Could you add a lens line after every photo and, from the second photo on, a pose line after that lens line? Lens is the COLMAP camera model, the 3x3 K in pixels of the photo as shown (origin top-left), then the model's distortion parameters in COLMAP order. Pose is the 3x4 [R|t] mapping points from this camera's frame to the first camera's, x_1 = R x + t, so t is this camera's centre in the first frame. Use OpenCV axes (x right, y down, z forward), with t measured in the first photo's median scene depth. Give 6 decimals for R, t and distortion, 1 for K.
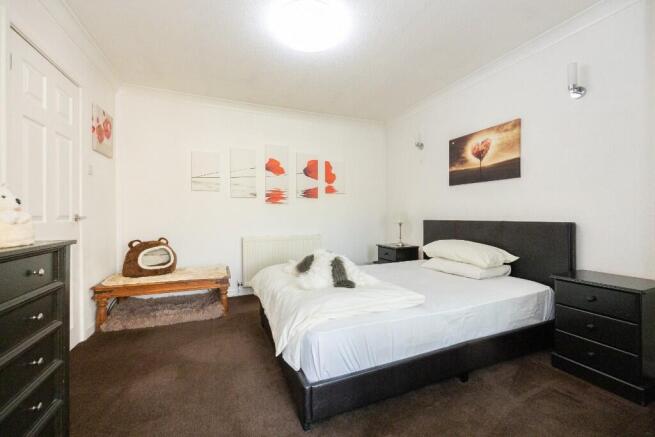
lens RADIAL K [[254.8, 0, 326.2], [0, 254.8, 215.7], [0, 0, 1]] dist [0.000627, 0.000015]
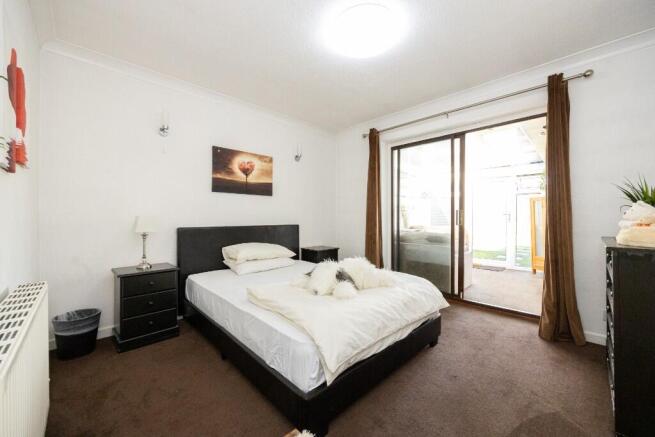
lens RADIAL K [[254.8, 0, 326.0], [0, 254.8, 215.3], [0, 0, 1]] dist [0.000627, 0.000015]
pose [[-0.368093, 0.003064, 0.929784, -0.696758], [0.007003, 0.999975, -0.000523, -0.027392], [-0.929763, 0.006318, -0.368105, 1.126521]]
